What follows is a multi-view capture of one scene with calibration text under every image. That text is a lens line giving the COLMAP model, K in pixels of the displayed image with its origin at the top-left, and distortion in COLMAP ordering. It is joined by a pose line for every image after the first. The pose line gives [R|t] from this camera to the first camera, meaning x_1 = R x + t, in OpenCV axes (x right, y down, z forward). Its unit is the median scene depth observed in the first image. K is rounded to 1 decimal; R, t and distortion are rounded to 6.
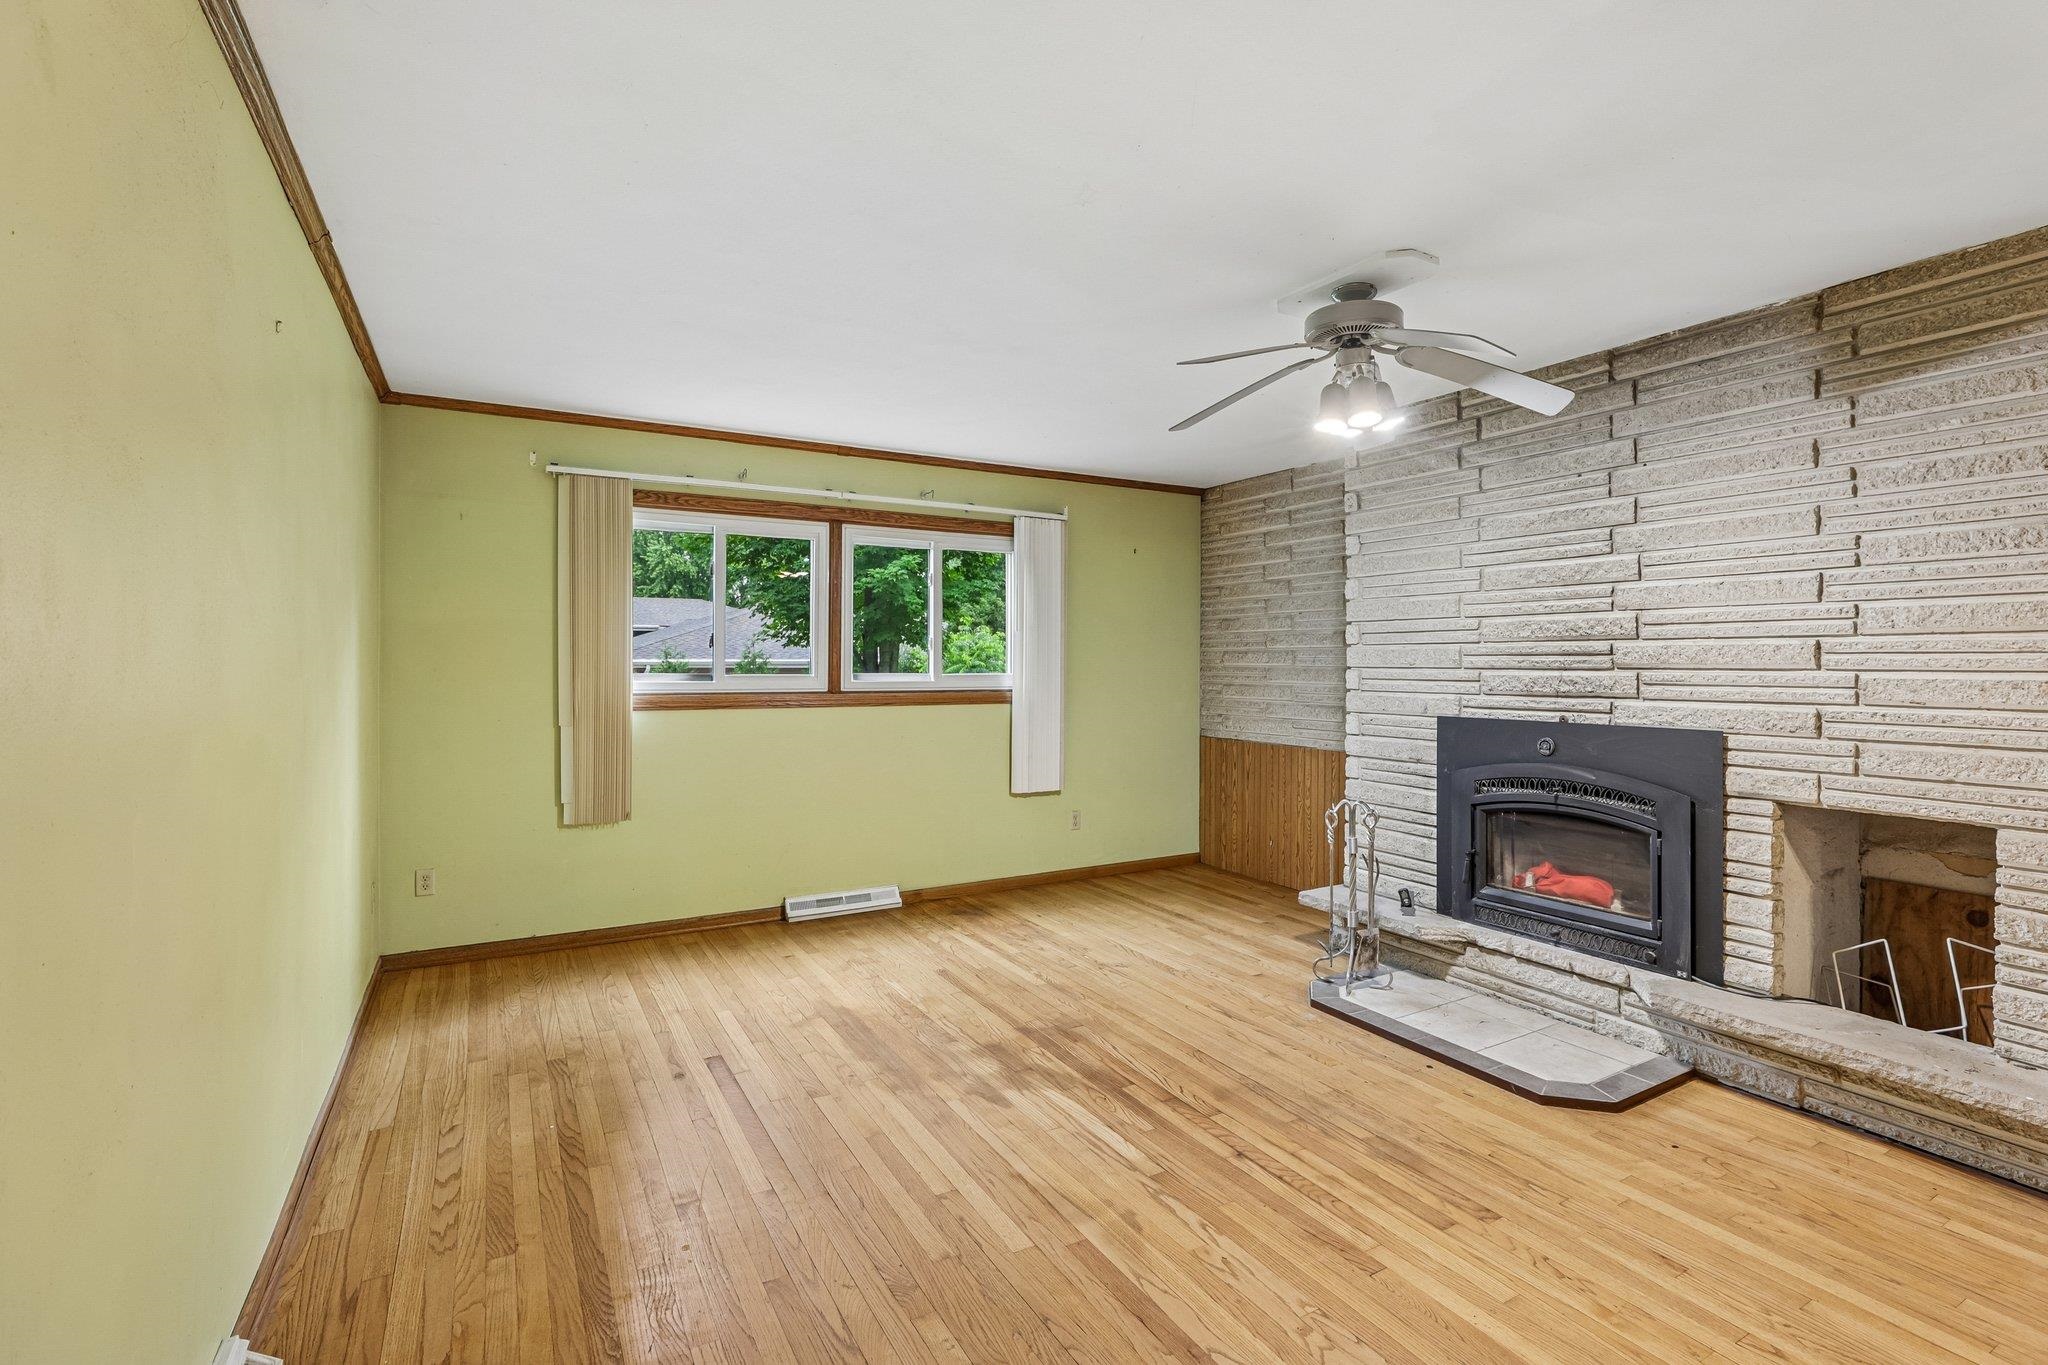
lens RADIAL K [[942.7, 0, 1035.0], [0, 942.7, 662.4], [0, 0, 1]] dist [-0.031362, 0.012788]
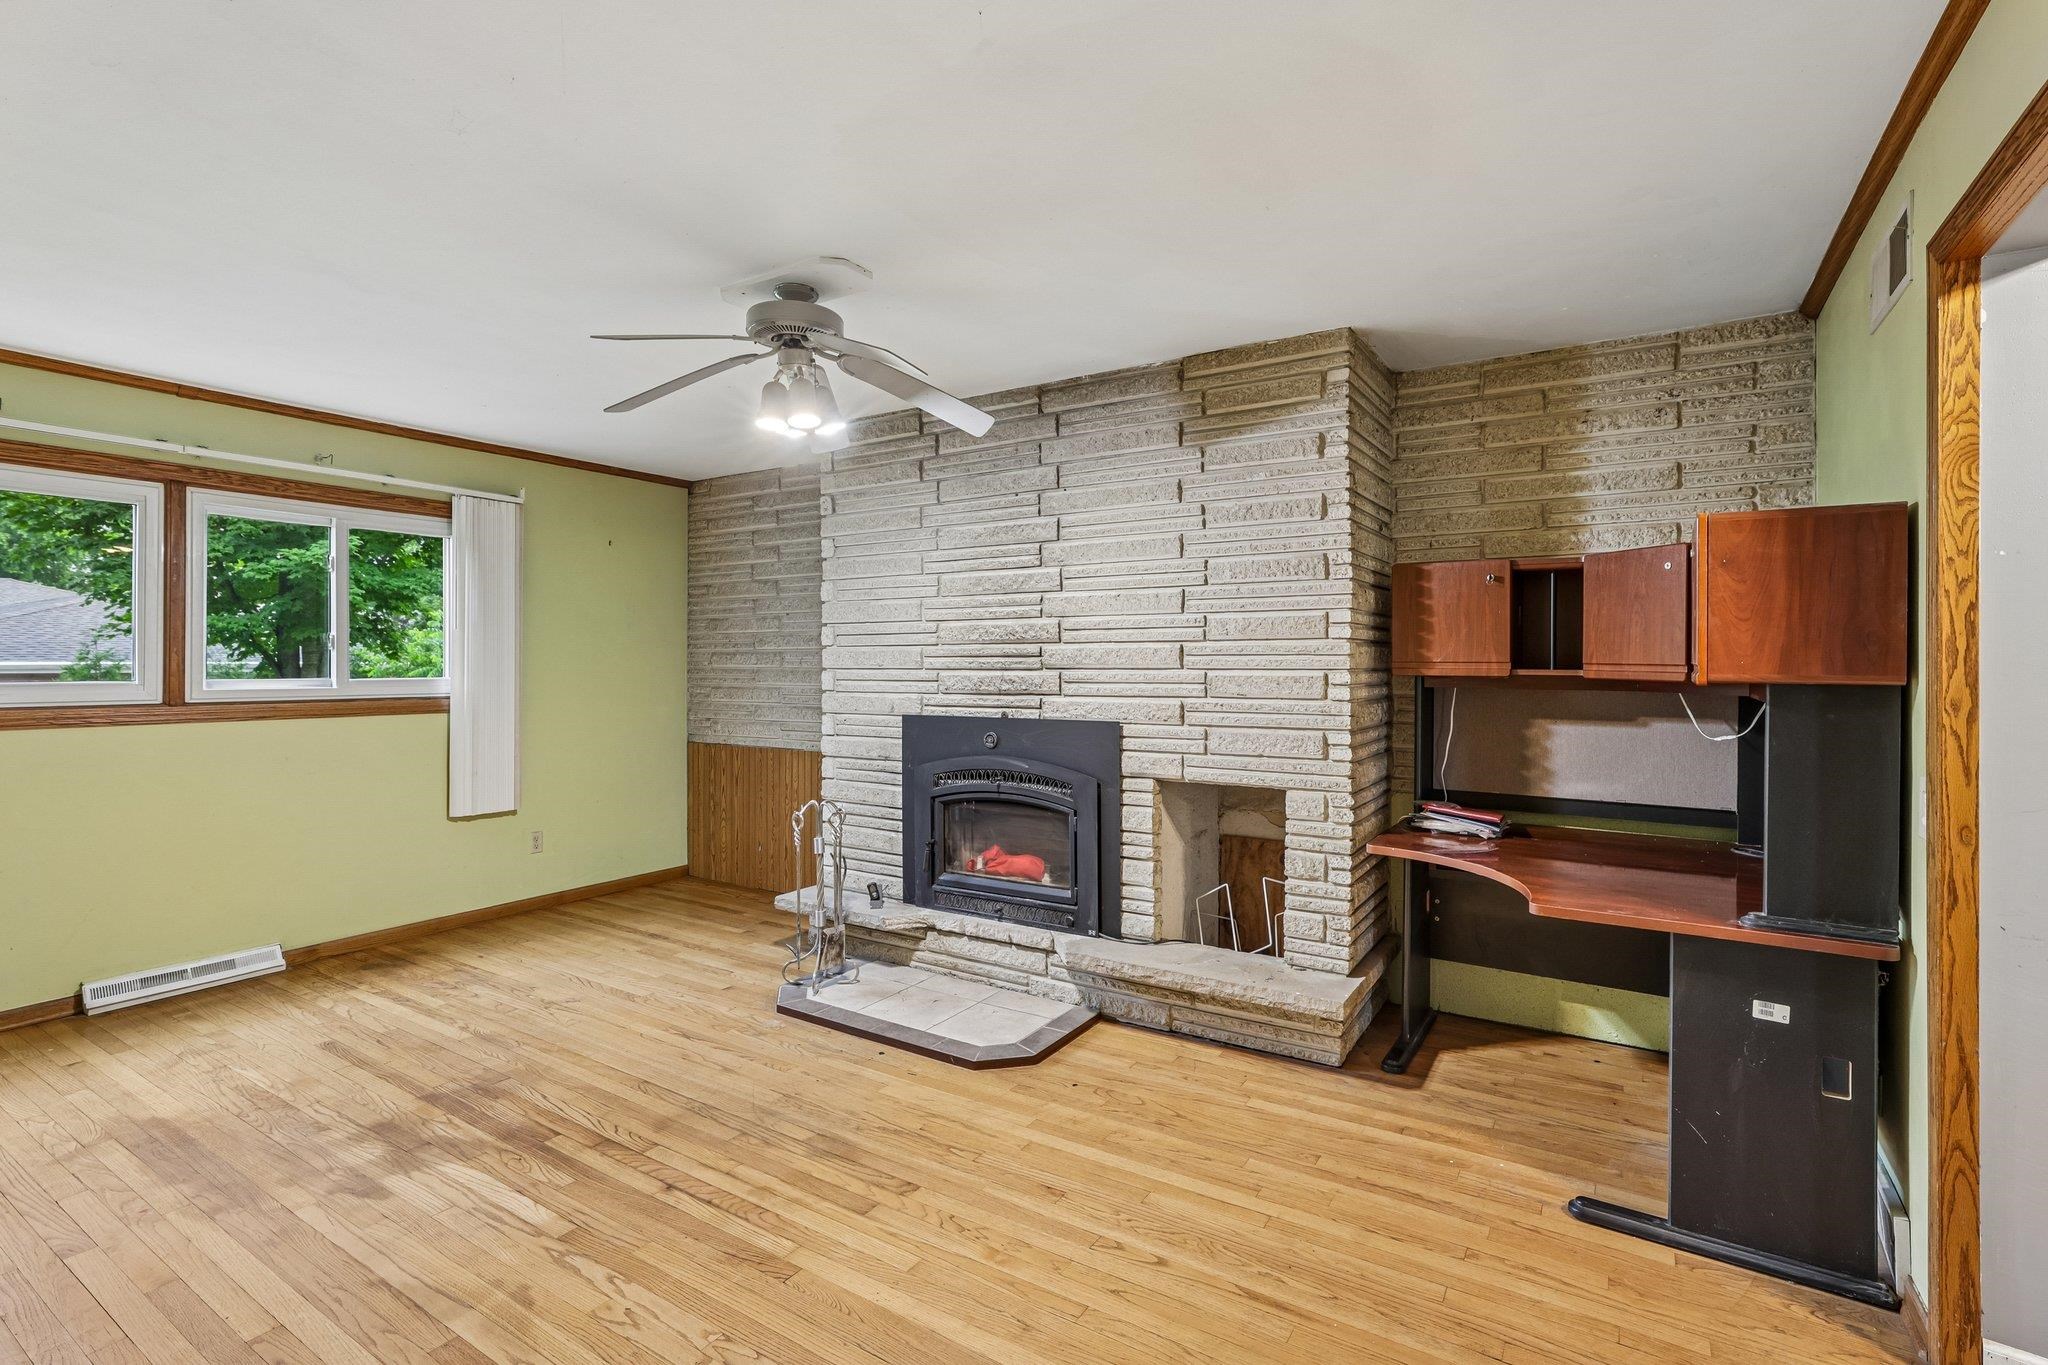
lens RADIAL K [[942.7, 0, 1043.7], [0, 942.7, 663.9], [0, 0, 1]] dist [-0.031362, 0.012788]
pose [[0.881426, -0.002708, 0.472315, 0.084970], [0.002770, 0.999996, 0.000563, 0.000137], [-0.472315, 0.000812, 0.881430, -0.004037]]
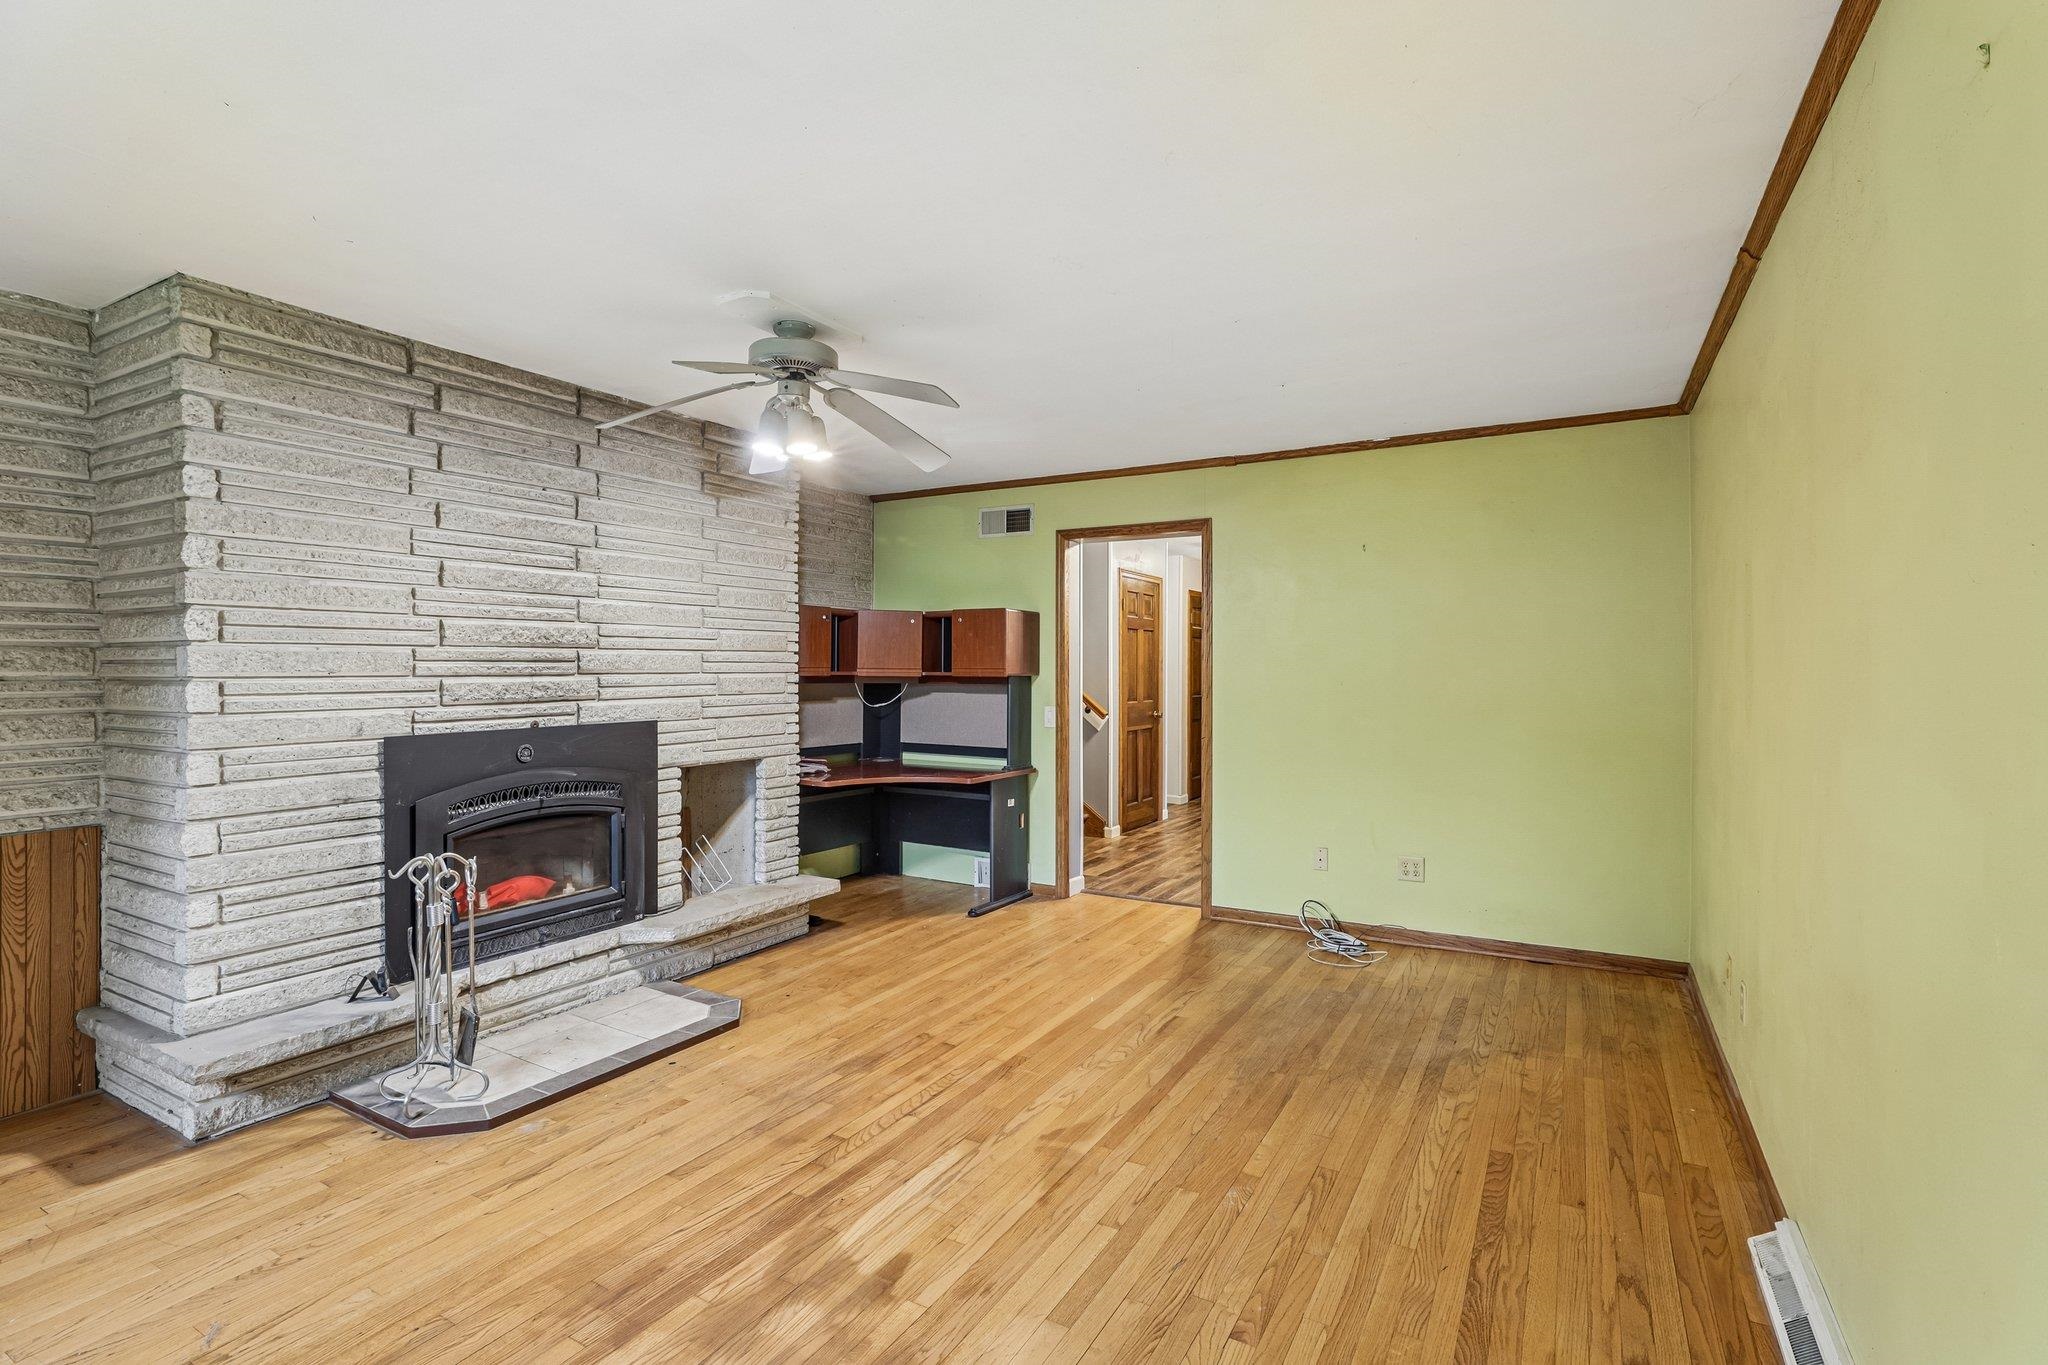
lens RADIAL K [[942.7, 0, 1049.5], [0, 942.7, 660.8], [0, 0, 1]] dist [-0.031362, 0.012788]
pose [[-0.514487, 0.004907, 0.857484, -0.629698], [0.001494, 0.999987, -0.004826, -0.002760], [-0.857497, -0.001201, -0.514488, 1.100407]]
